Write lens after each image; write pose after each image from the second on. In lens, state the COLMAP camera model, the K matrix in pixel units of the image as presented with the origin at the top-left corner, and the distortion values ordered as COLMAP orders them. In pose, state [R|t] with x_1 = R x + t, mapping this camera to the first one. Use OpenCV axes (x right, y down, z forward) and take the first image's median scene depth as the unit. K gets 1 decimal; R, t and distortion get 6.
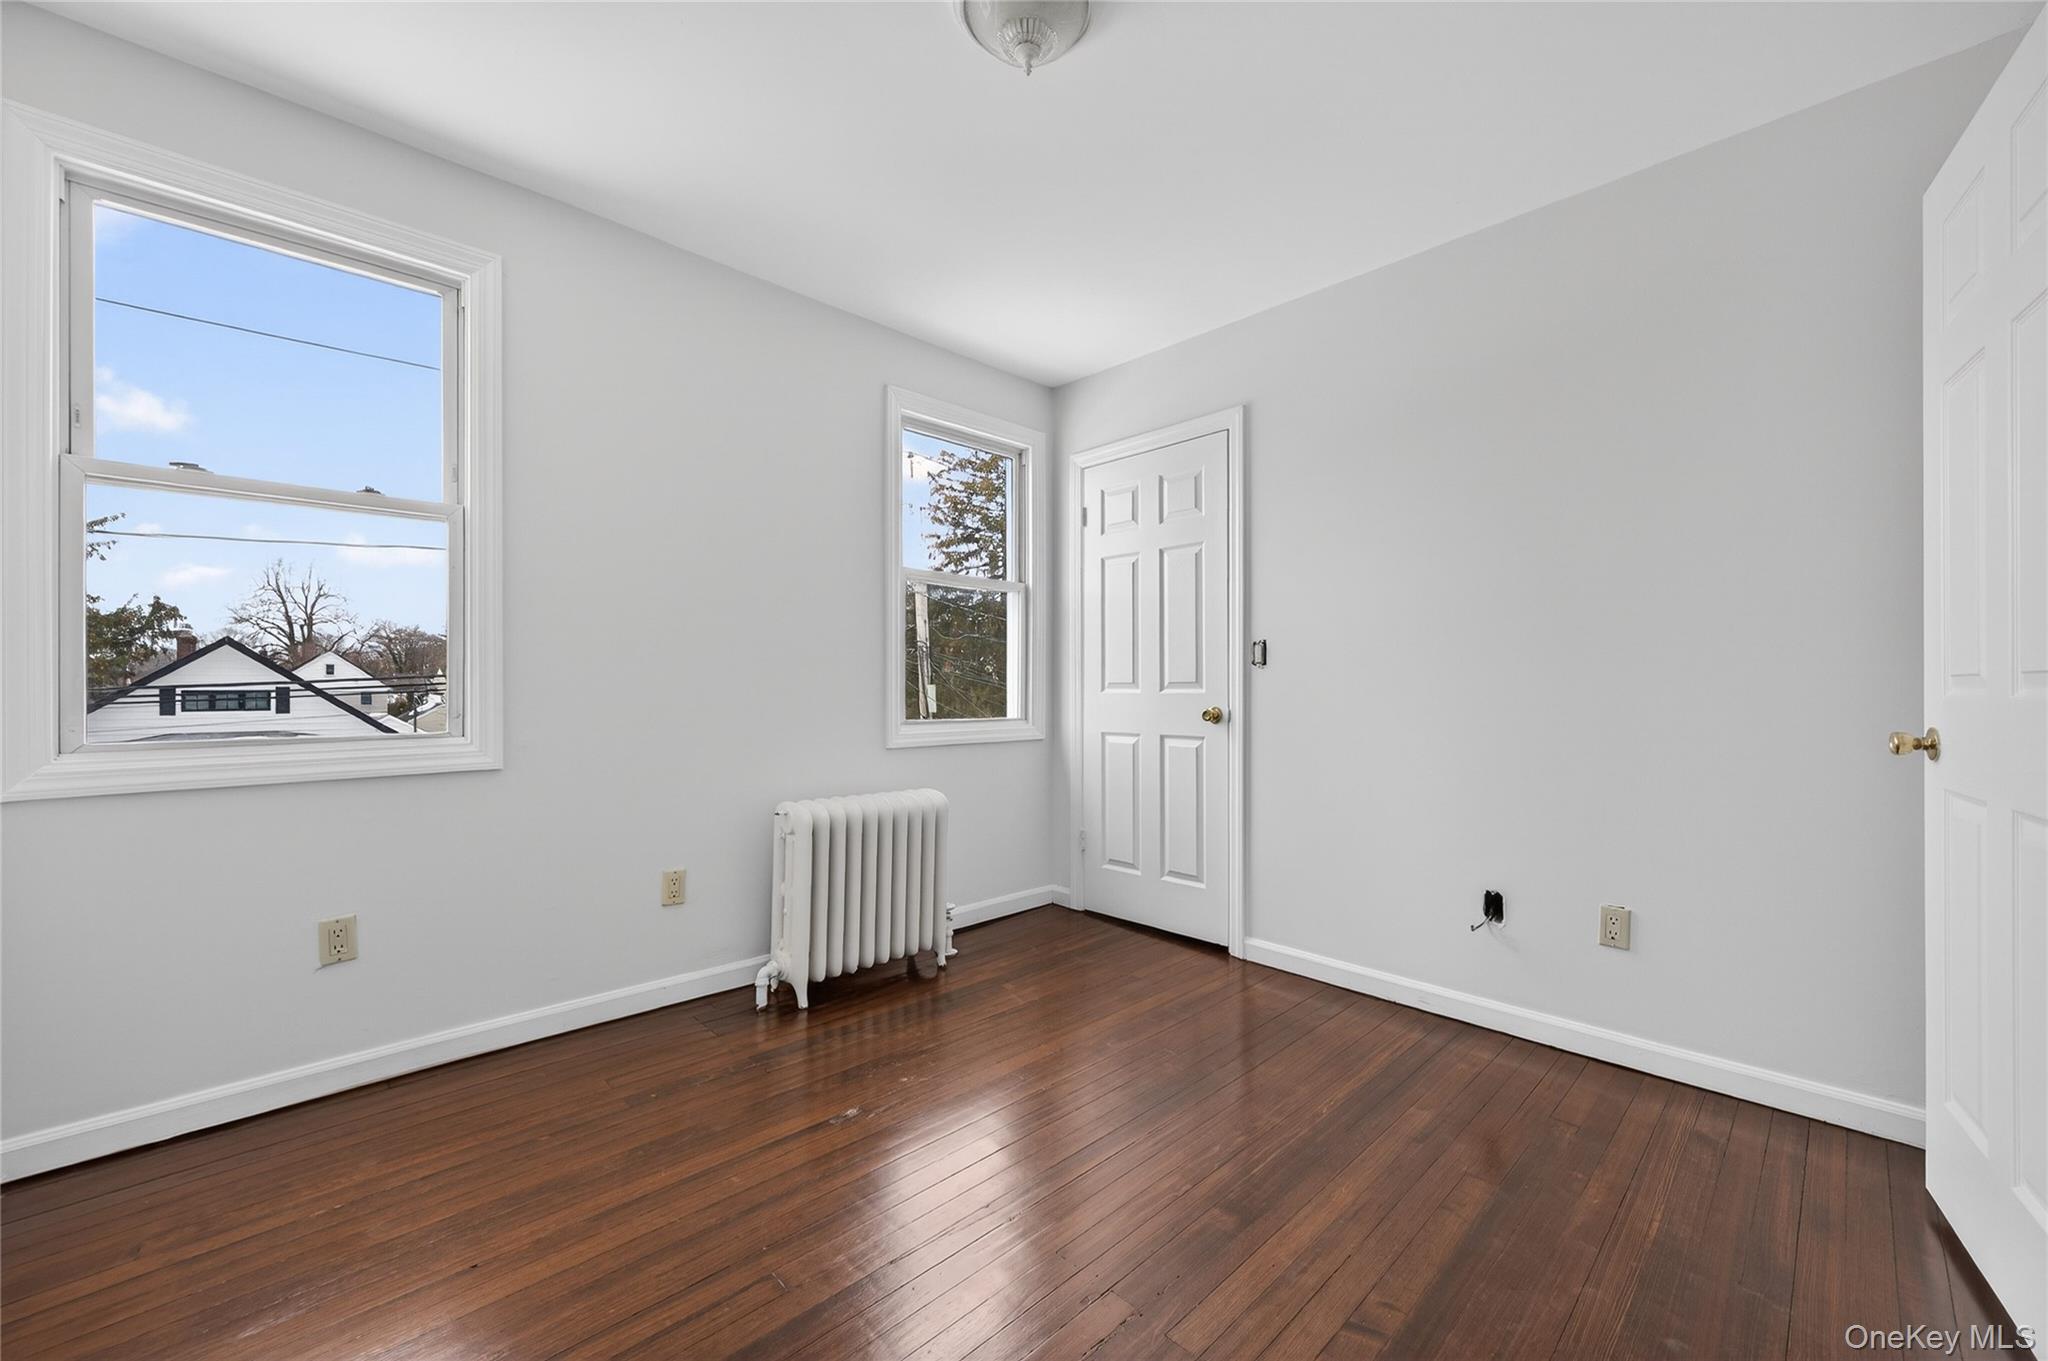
lens RADIAL K [[793.5, 0, 1024.2], [0, 793.5, 679.9], [0, 0, 1]] dist [-0.001240, -0.000370]
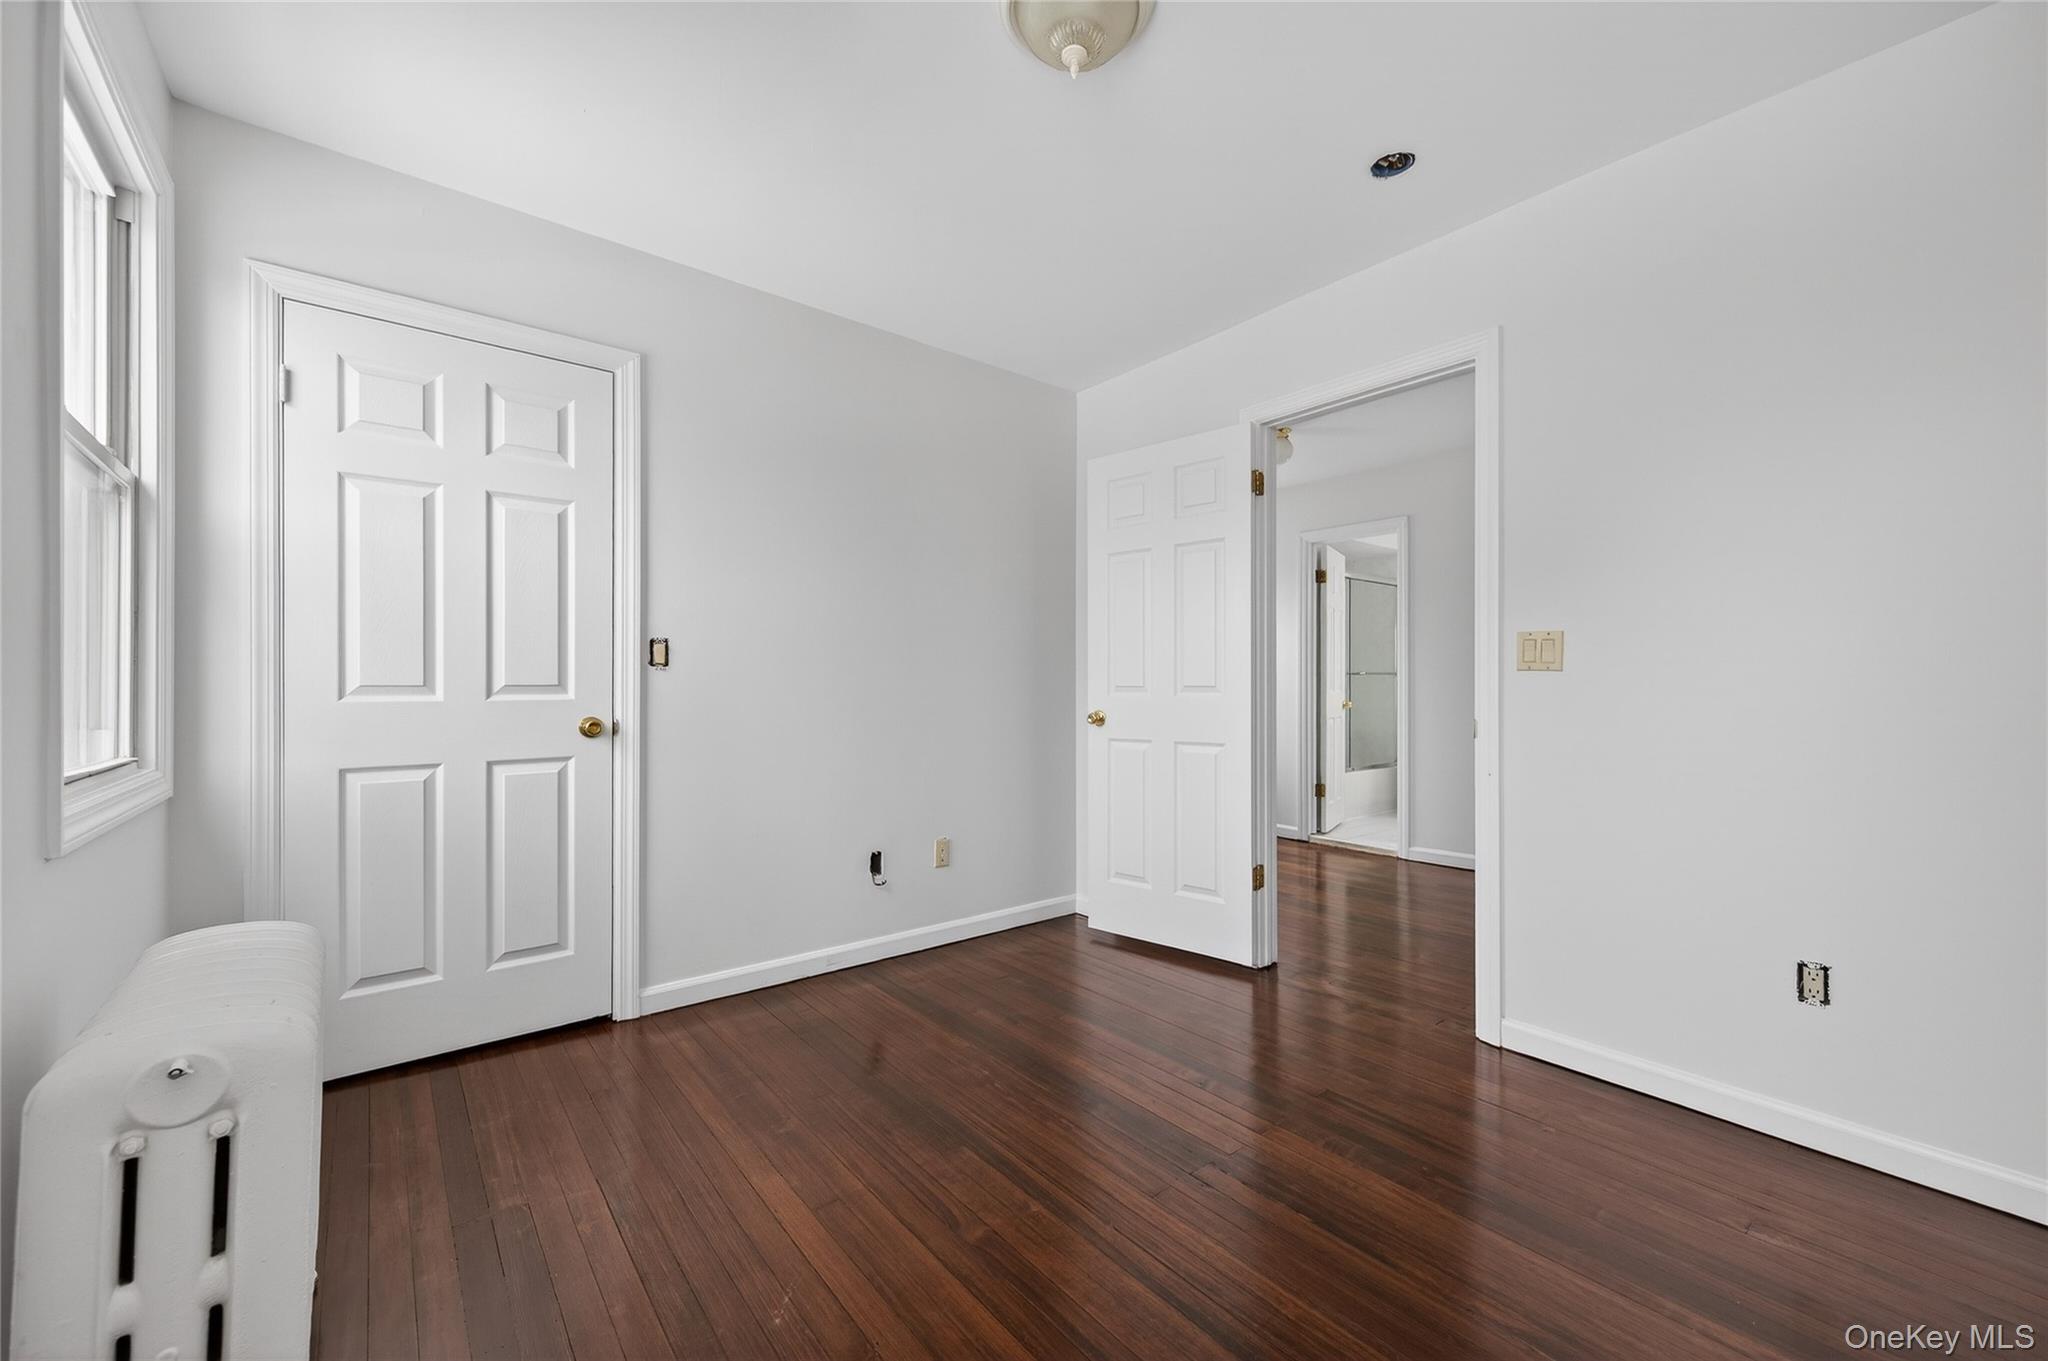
lens RADIAL K [[793.5, 0, 1022.0], [0, 793.5, 693.6], [0, 0, 1]] dist [-0.001240, -0.000370]
pose [[0.077453, 0.000915, 0.996996, -0.511648], [-0.007623, 0.999971, -0.000326, 0.007815], [-0.996967, -0.007575, 0.077458, 0.518715]]
